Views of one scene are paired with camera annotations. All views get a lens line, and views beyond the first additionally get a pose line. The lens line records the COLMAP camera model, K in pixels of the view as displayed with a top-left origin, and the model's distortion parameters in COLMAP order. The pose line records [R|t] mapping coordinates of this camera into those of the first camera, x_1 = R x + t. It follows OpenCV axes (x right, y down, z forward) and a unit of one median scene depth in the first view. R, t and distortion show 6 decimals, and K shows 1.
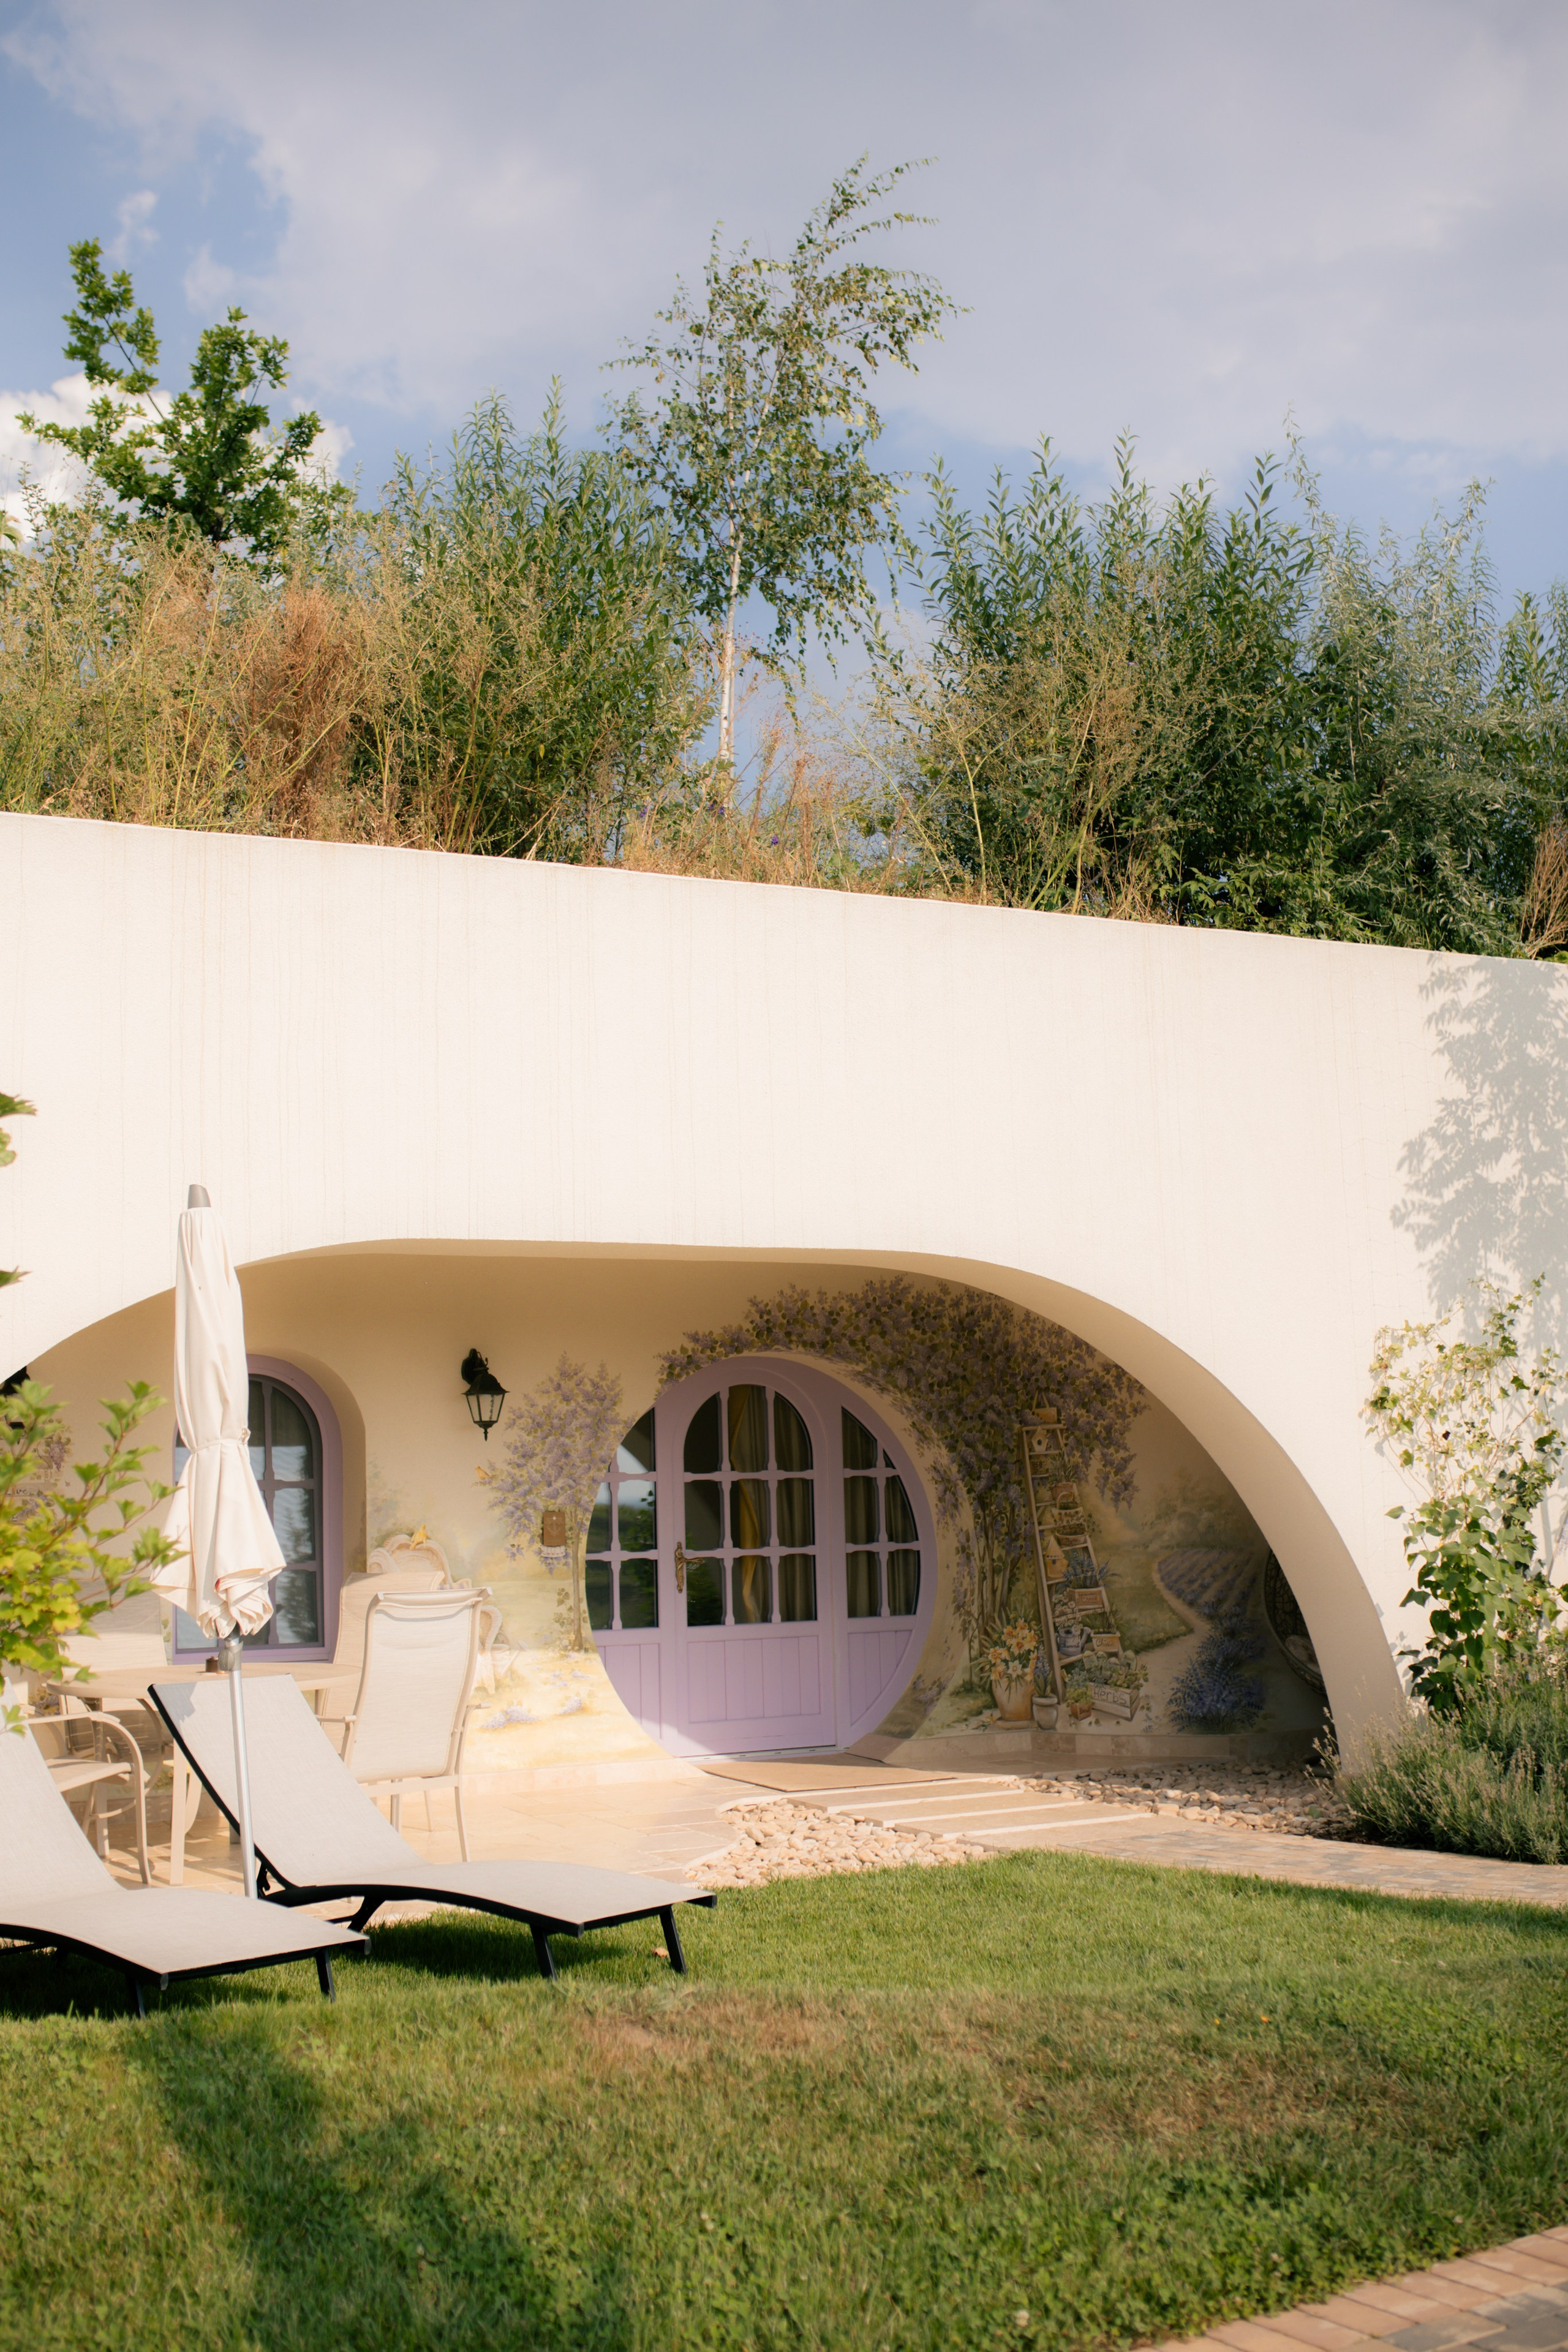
lens RADIAL K [[2384.7, 0, 722.9], [0, 2384.7, 1176.9], [0, 0, 1]] dist [-0.060645, 0.108842]
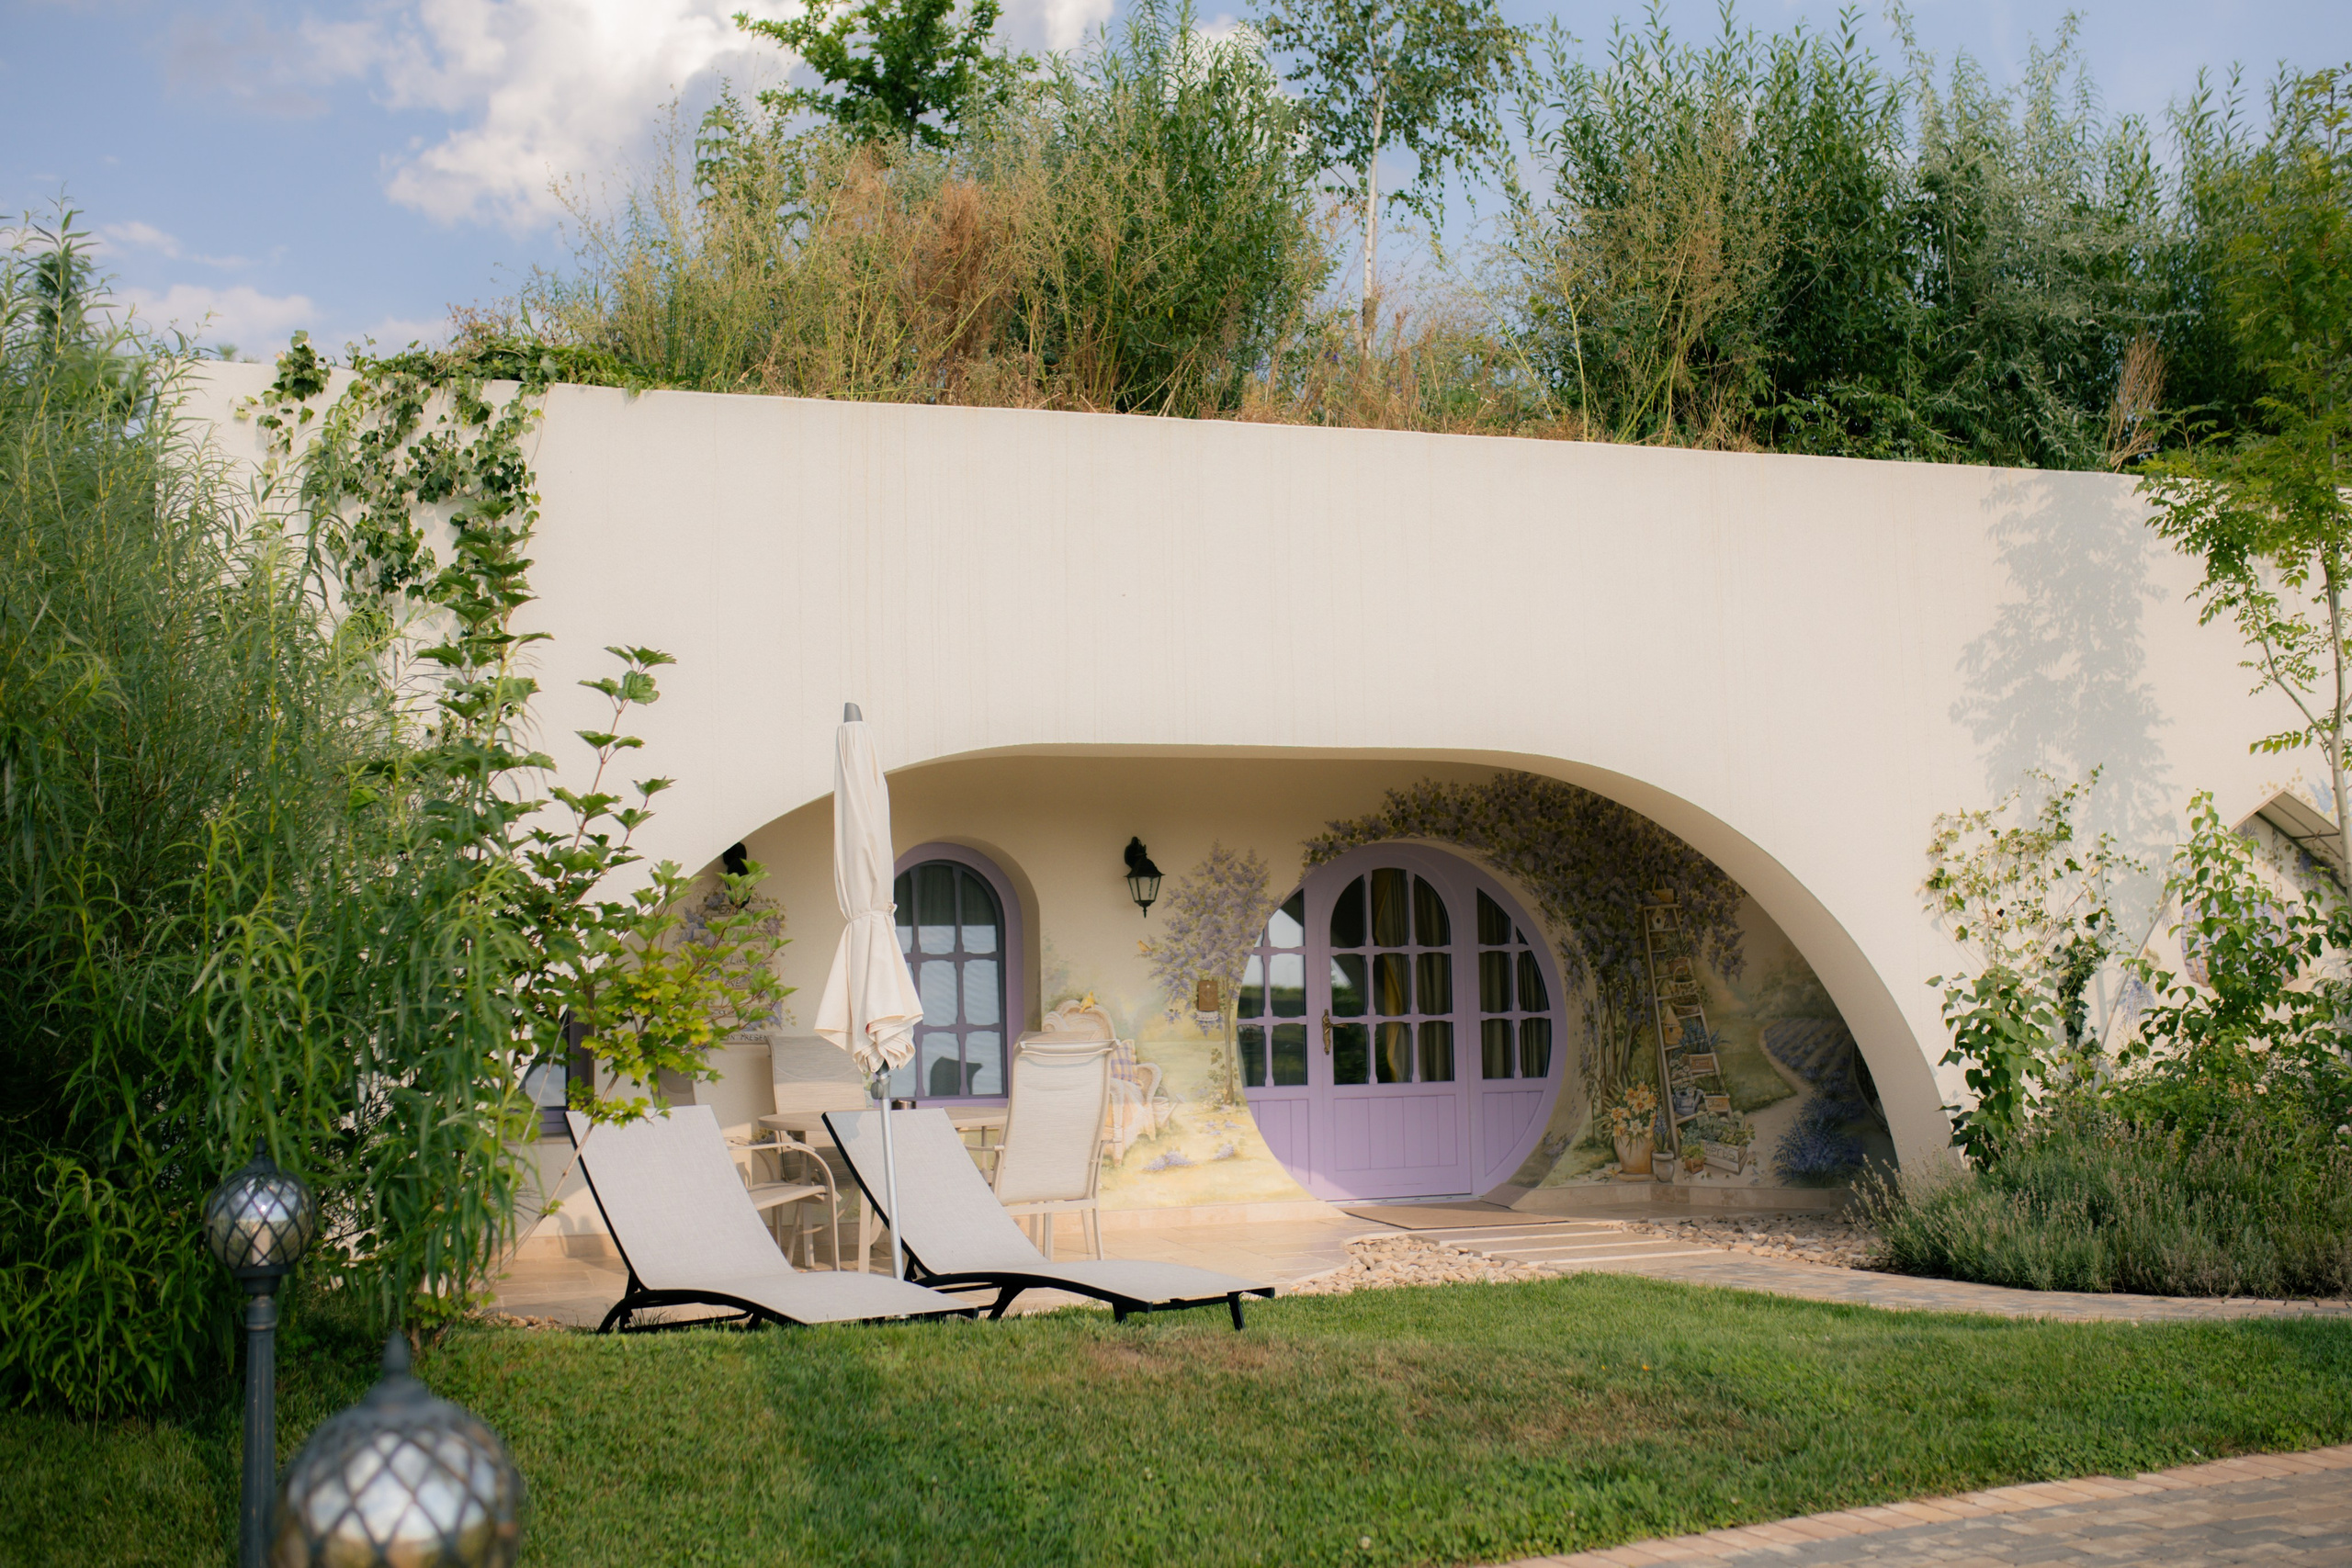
lens RADIAL K [[2384.5, 0, 1175.4], [0, 2384.5, 734.9], [0, 0, 1]] dist [-0.060645, 0.108842]
pose [[0.990847, -0.009022, -0.134690, 0.069769], [0.012938, 0.999518, 0.028230, -0.008126], [0.134370, -0.029714, 0.990486, -0.120797]]
